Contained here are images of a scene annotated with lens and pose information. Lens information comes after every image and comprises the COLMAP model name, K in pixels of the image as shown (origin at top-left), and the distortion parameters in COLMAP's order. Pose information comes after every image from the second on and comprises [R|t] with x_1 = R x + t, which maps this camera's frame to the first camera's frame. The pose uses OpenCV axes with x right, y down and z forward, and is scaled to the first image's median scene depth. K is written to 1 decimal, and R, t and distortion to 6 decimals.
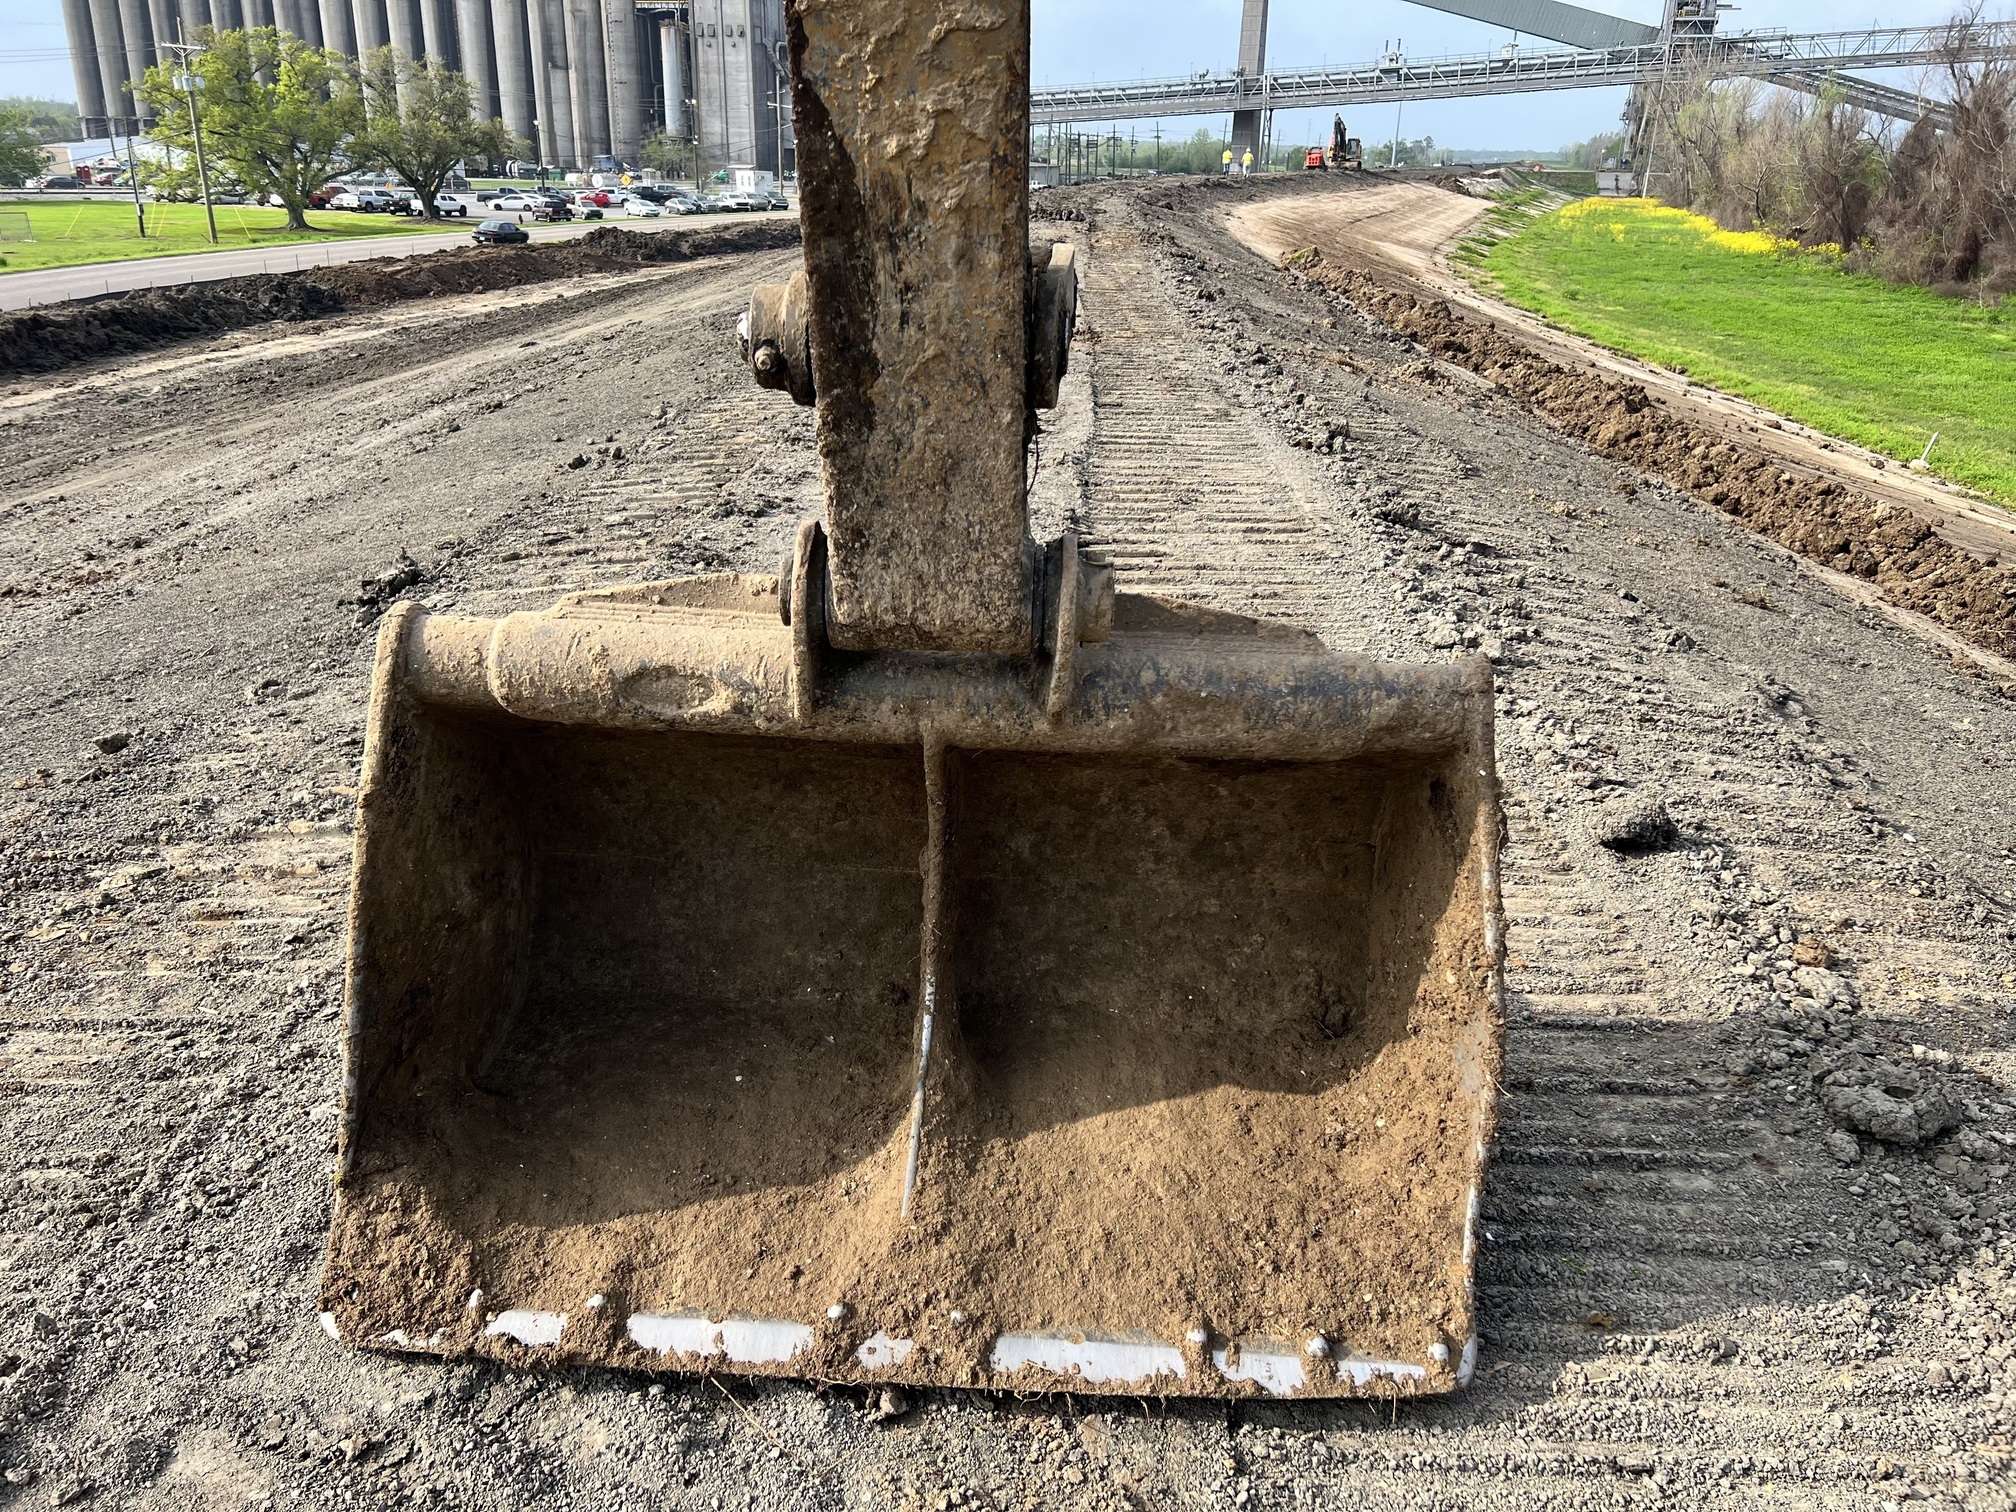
lens RADIAL K [[1532.8, 0, 1008.0], [0, 1532.8, 756.0], [0, 0, 1]] dist [0.067942, -0.079179]
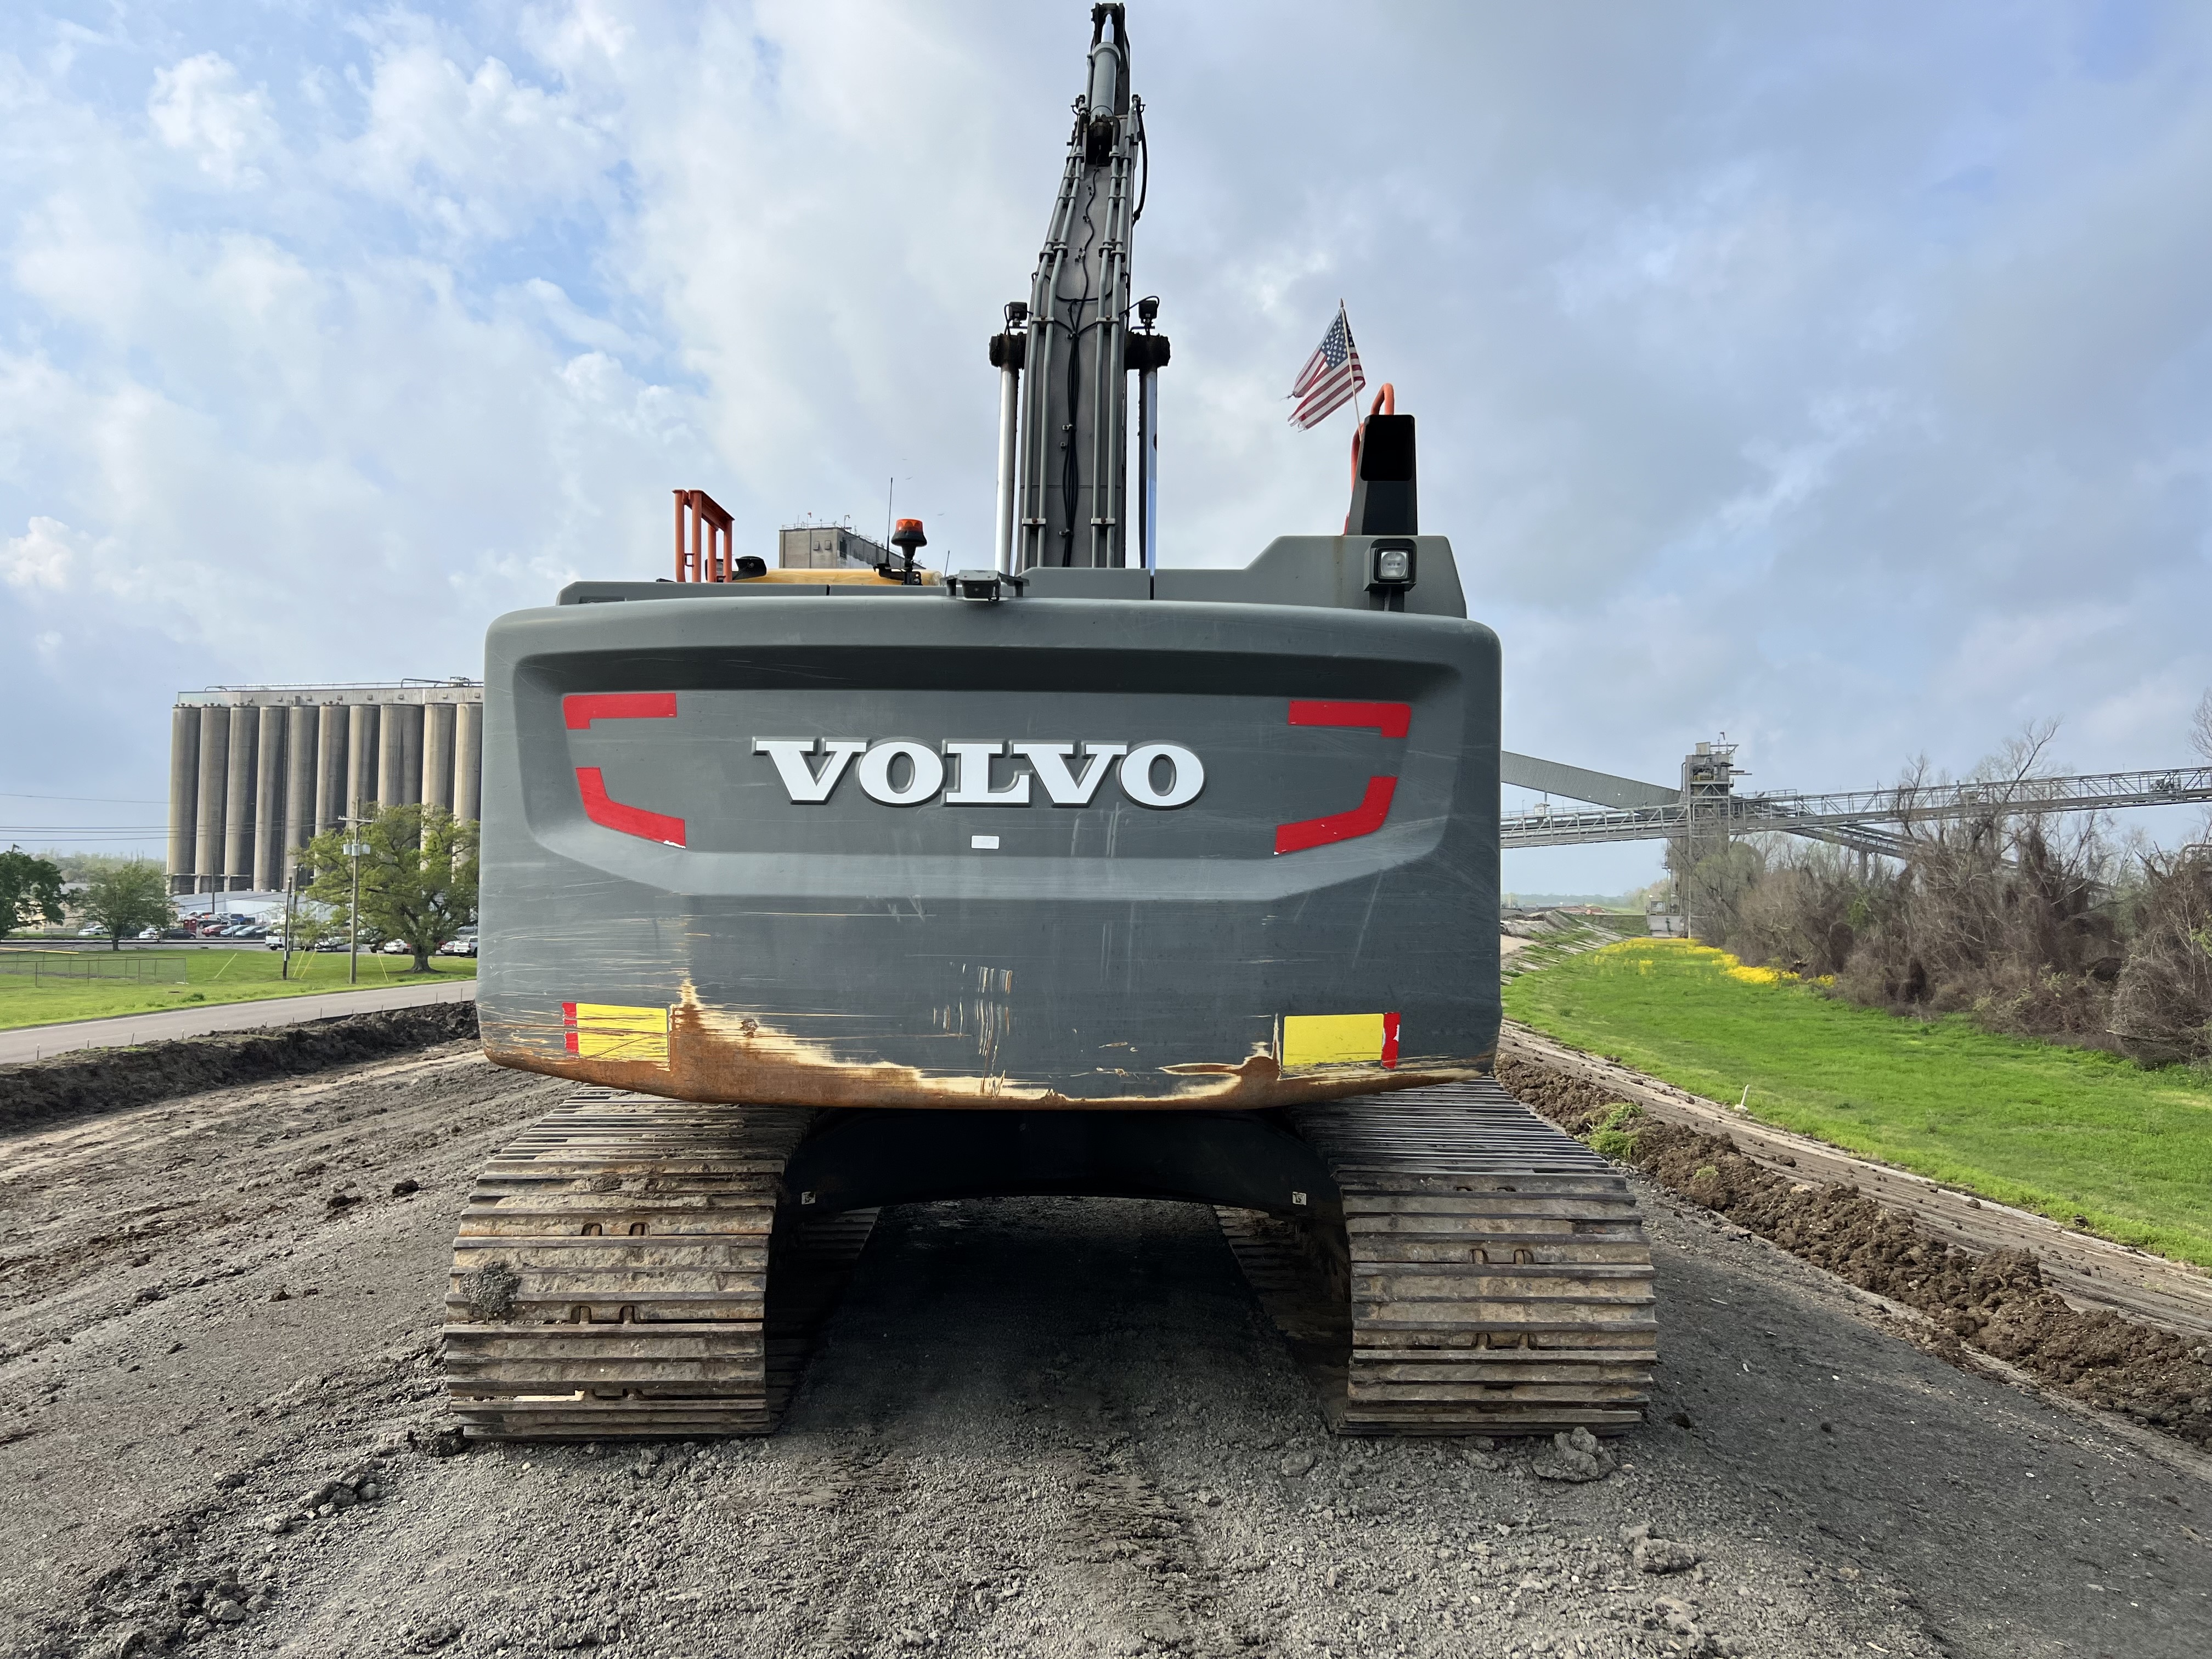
lens RADIAL K [[1681.9, 0, 1106.0], [0, 1681.9, 829.5], [0, 0, 1]] dist [0.067942, -0.079179]
pose [[0.999768, -0.004778, 0.020985, -0.006254], [0.012792, 0.916068, -0.400818, 0.070852], [-0.017309, 0.400994, 0.915917, -0.184607]]
